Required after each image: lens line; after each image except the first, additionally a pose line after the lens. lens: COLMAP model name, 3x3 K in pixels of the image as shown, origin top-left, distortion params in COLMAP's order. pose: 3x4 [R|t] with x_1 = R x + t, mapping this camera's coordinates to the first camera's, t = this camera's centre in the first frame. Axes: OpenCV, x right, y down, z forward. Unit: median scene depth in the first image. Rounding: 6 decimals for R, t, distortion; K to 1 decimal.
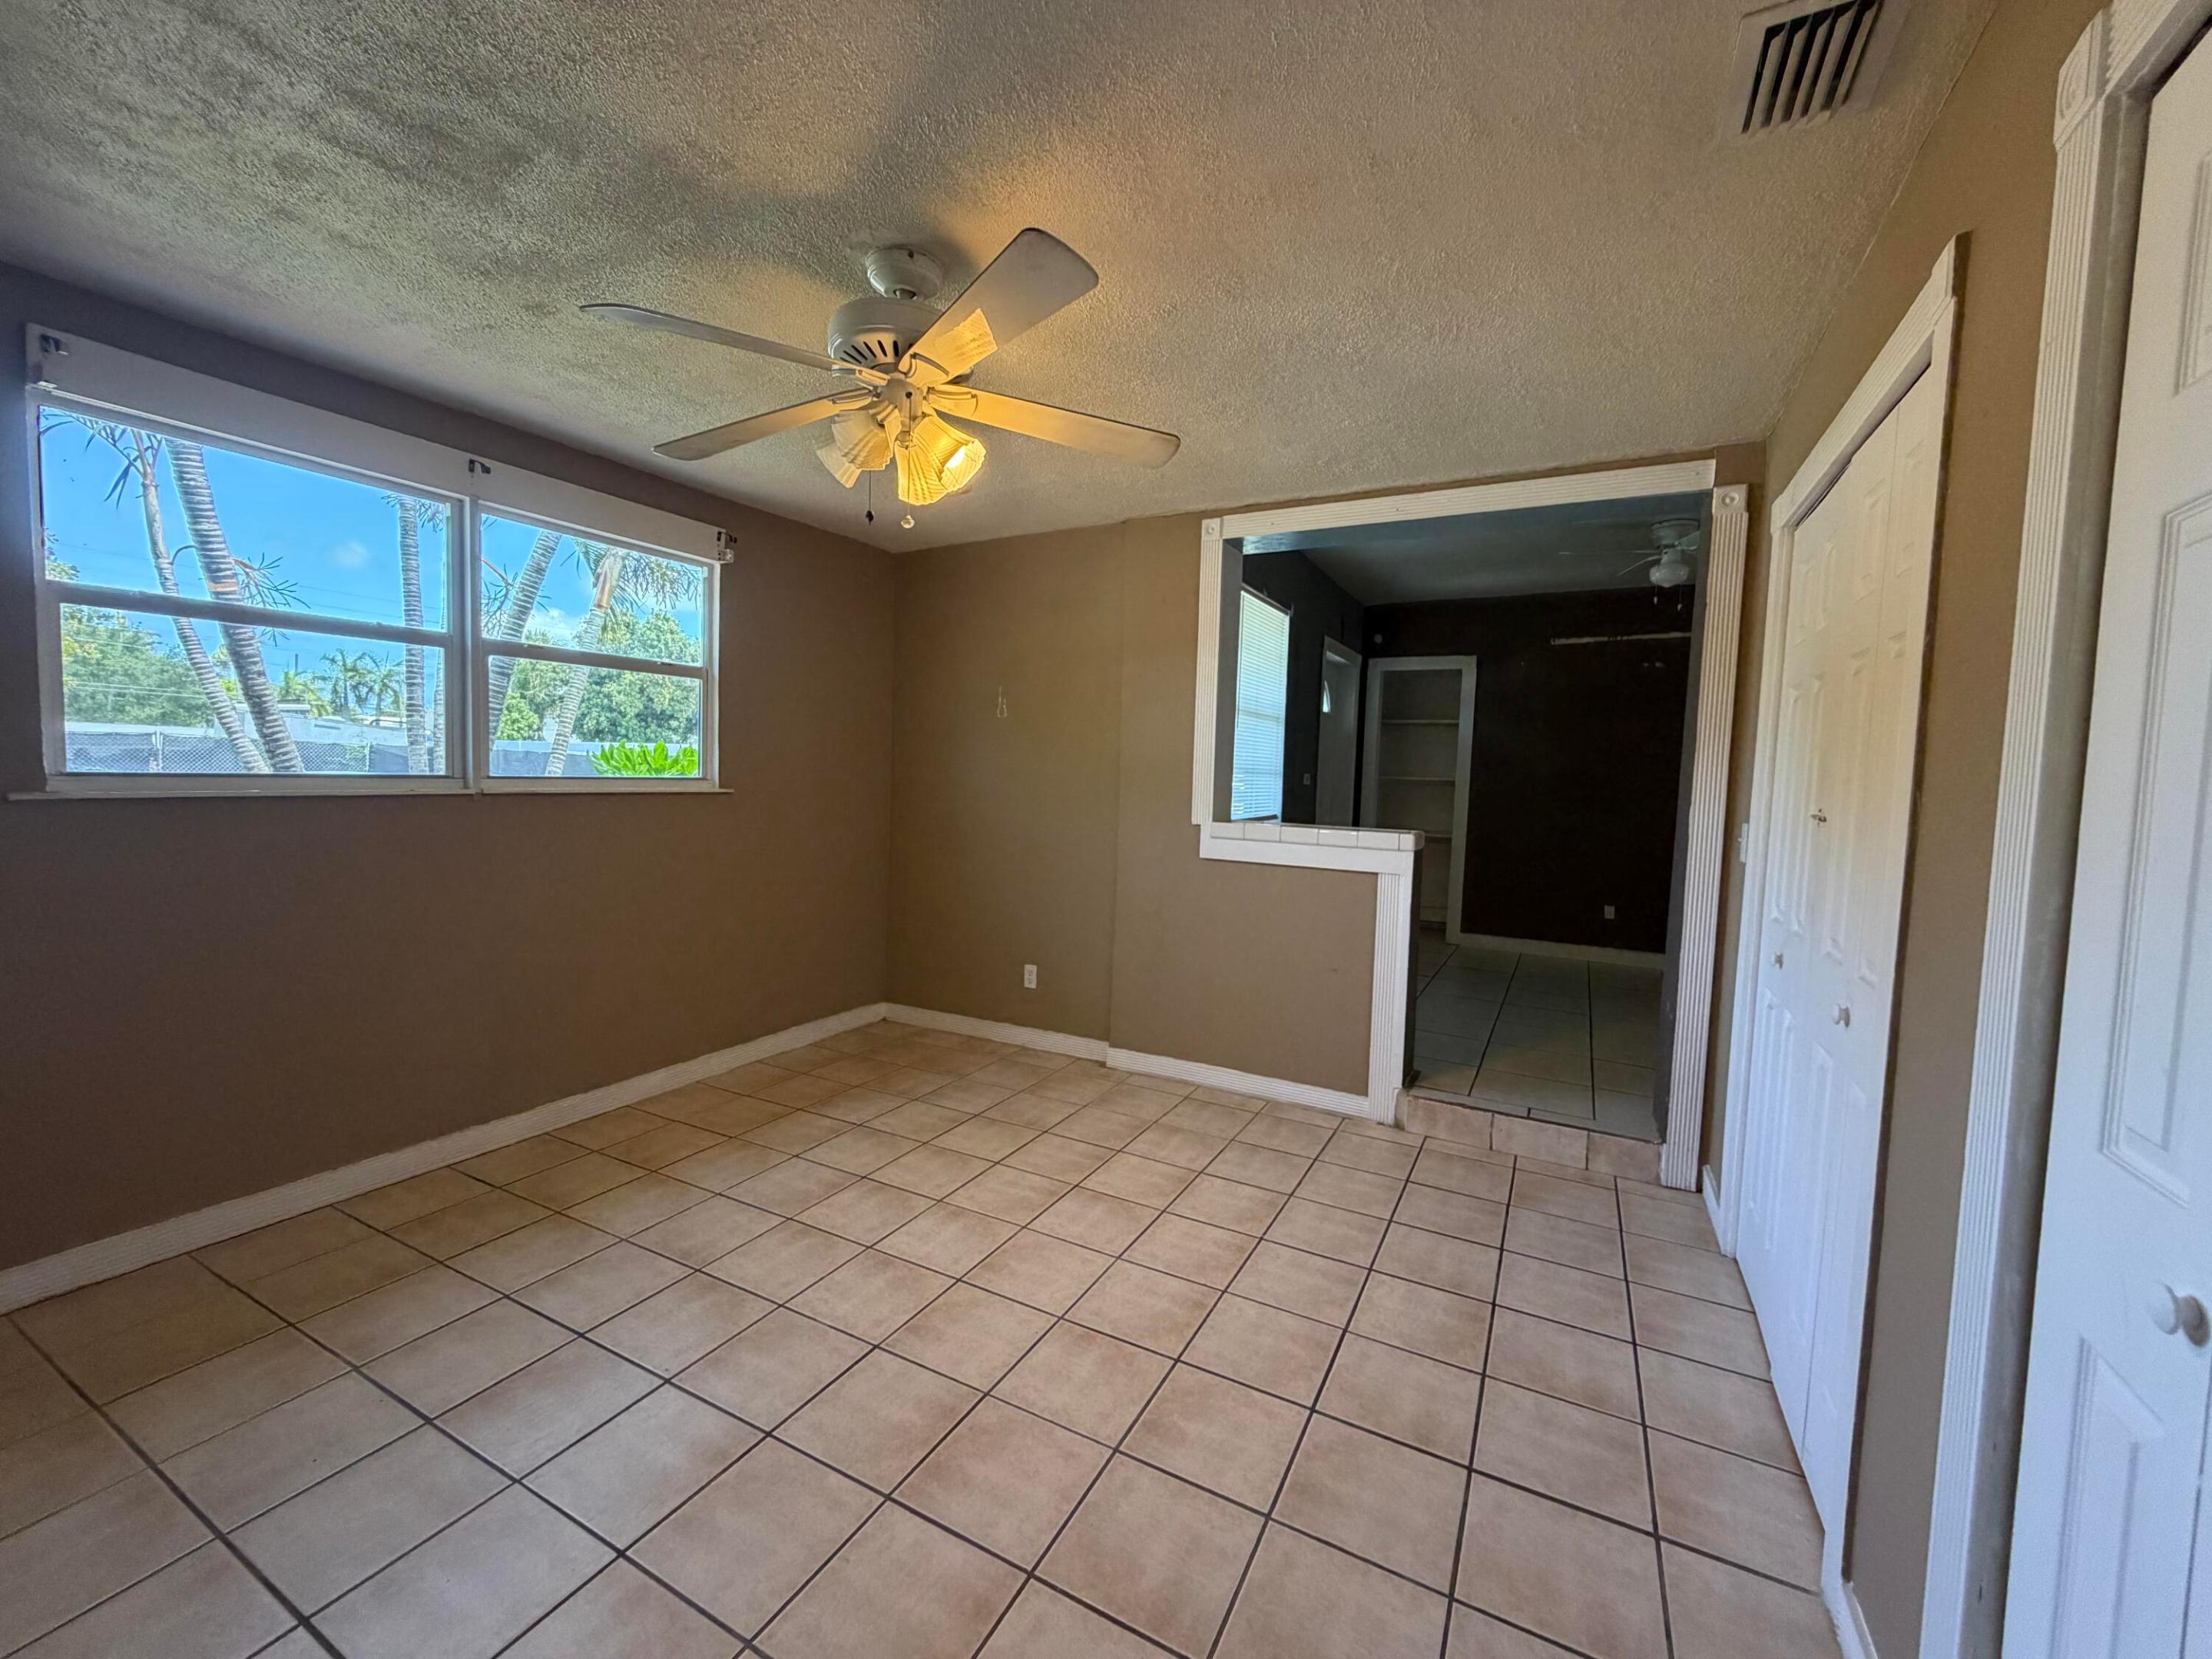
lens RADIAL K [[881.4, 0, 1106.0], [0, 881.4, 829.5], [0, 0, 1]] dist [0.002134, 0.000278]
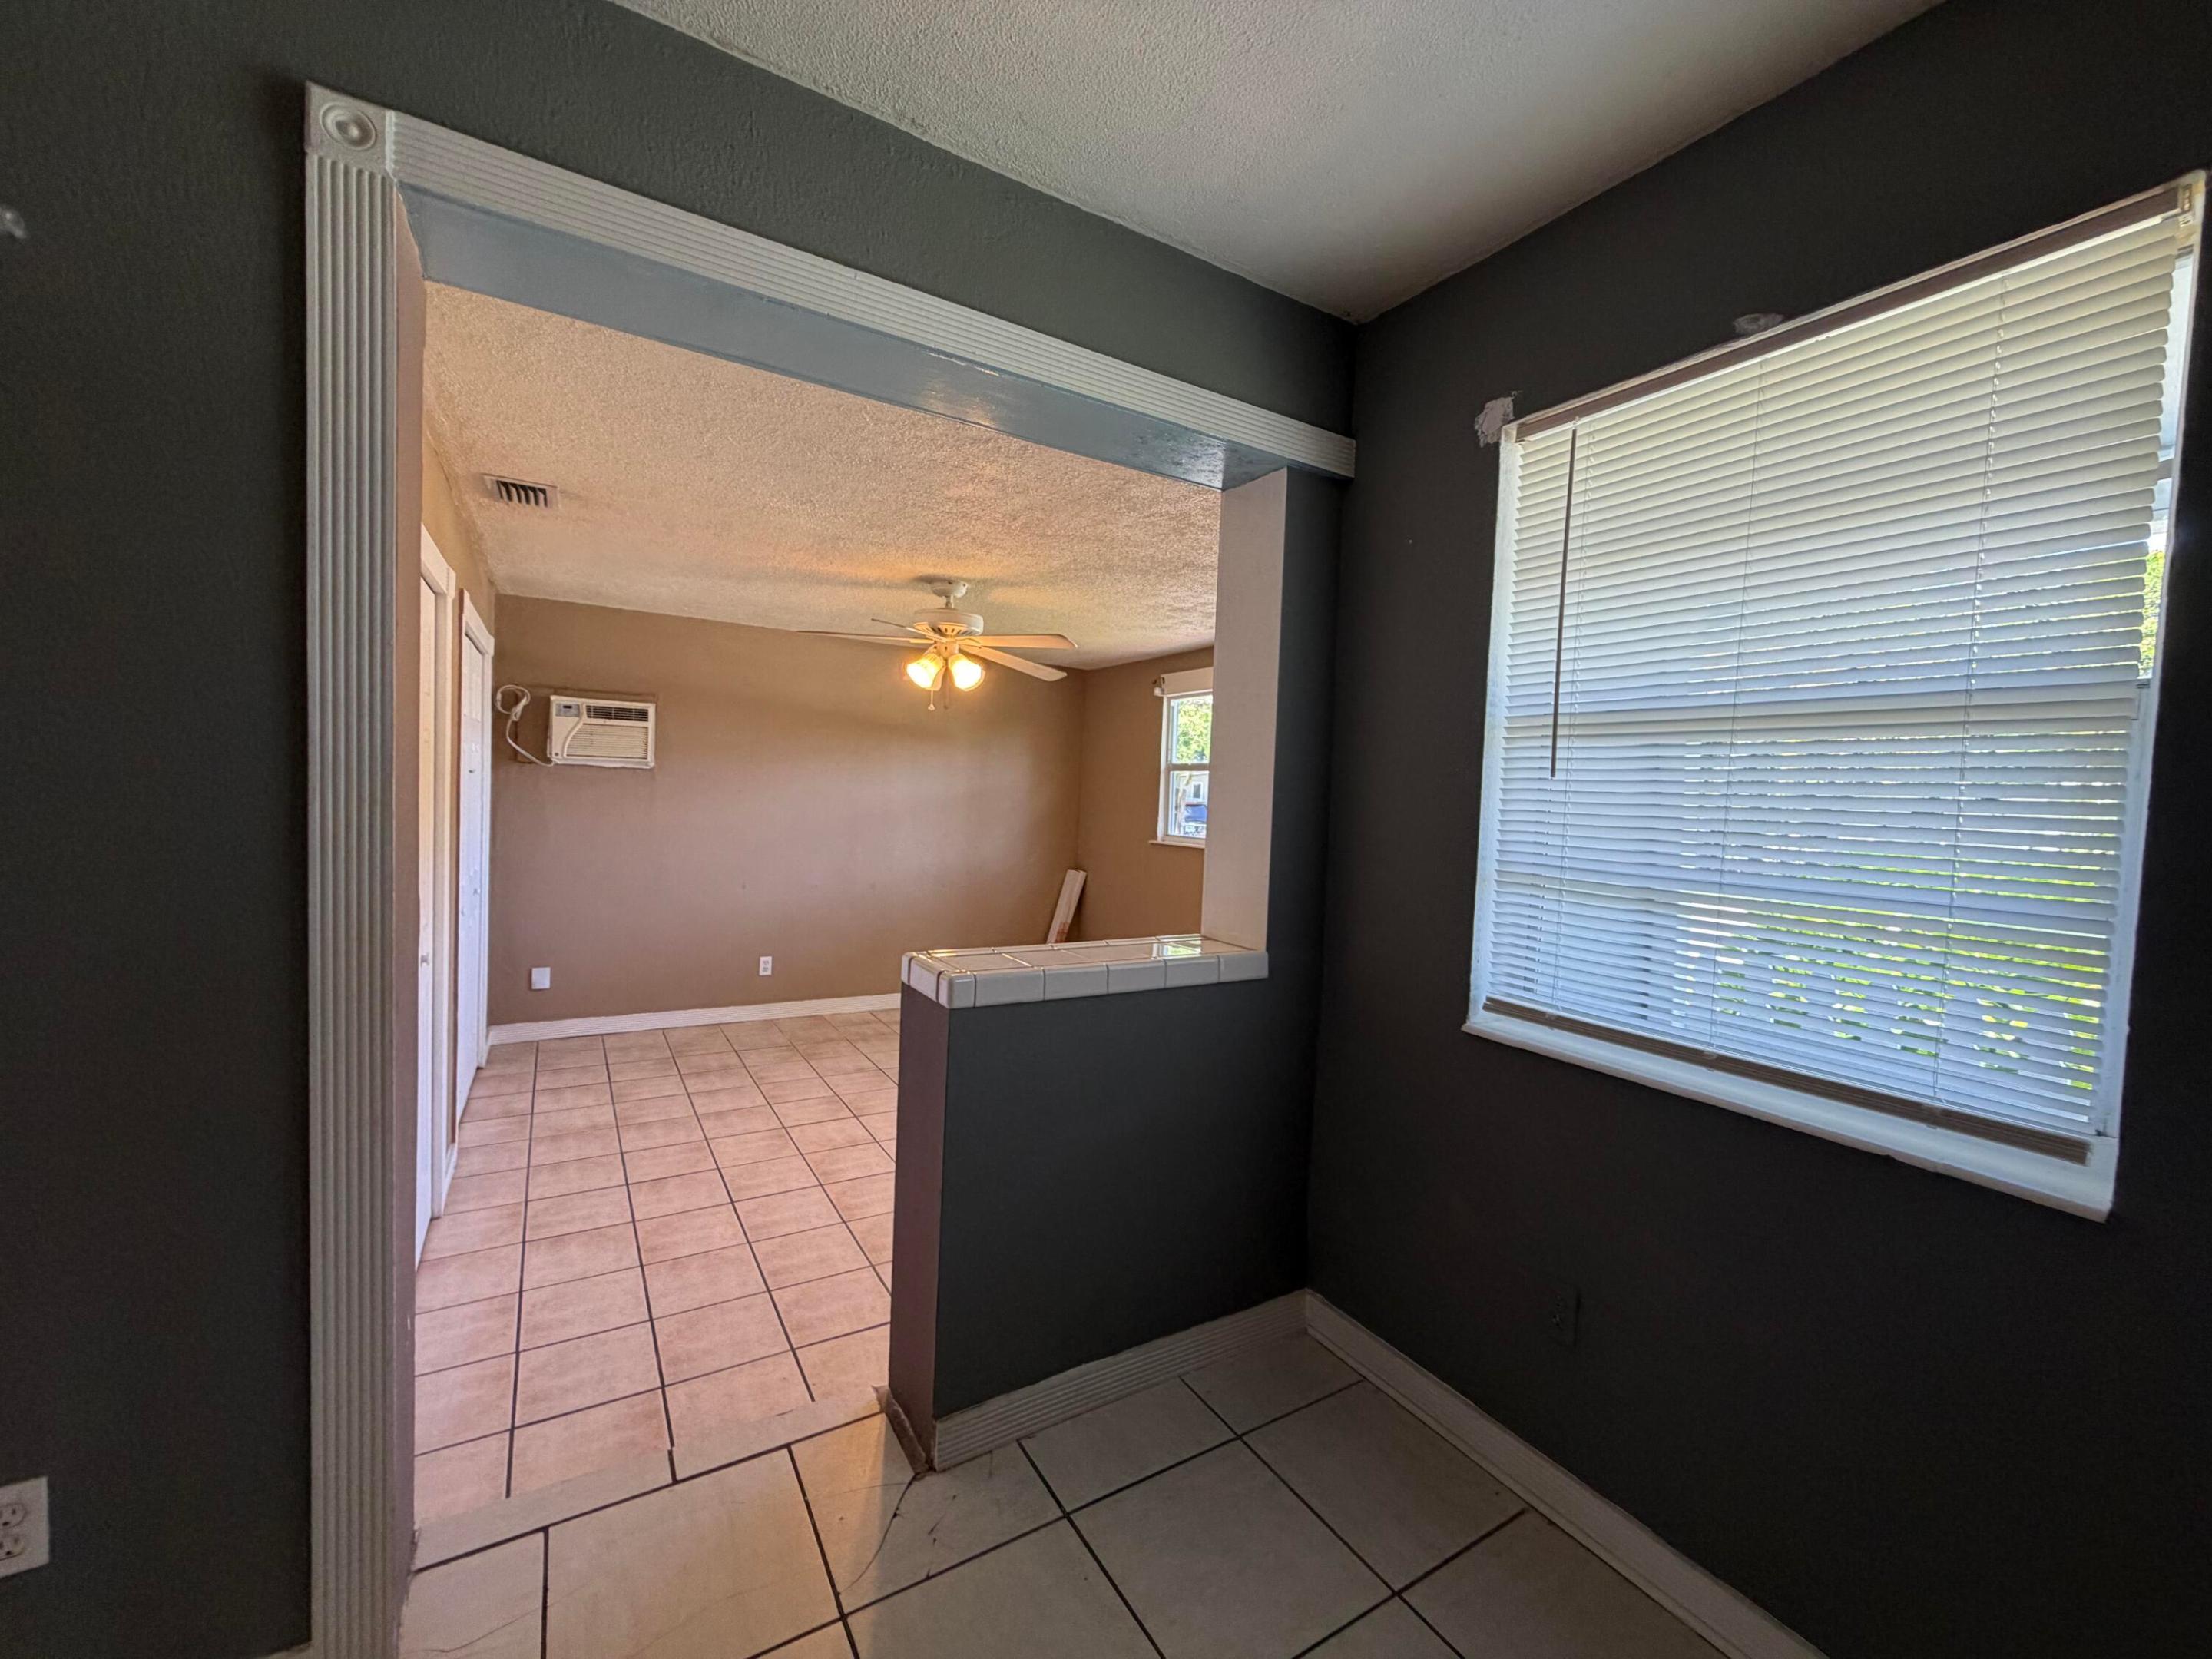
lens RADIAL K [[881.4, 0, 1106.0], [0, 881.4, 829.5], [0, 0, 1]] dist [0.002134, 0.000278]
pose [[-0.502377, -0.013632, -0.864541, 1.564459], [-0.105758, 0.993337, 0.045792, -0.228157], [0.858156, 0.114437, -0.500472, 2.778128]]
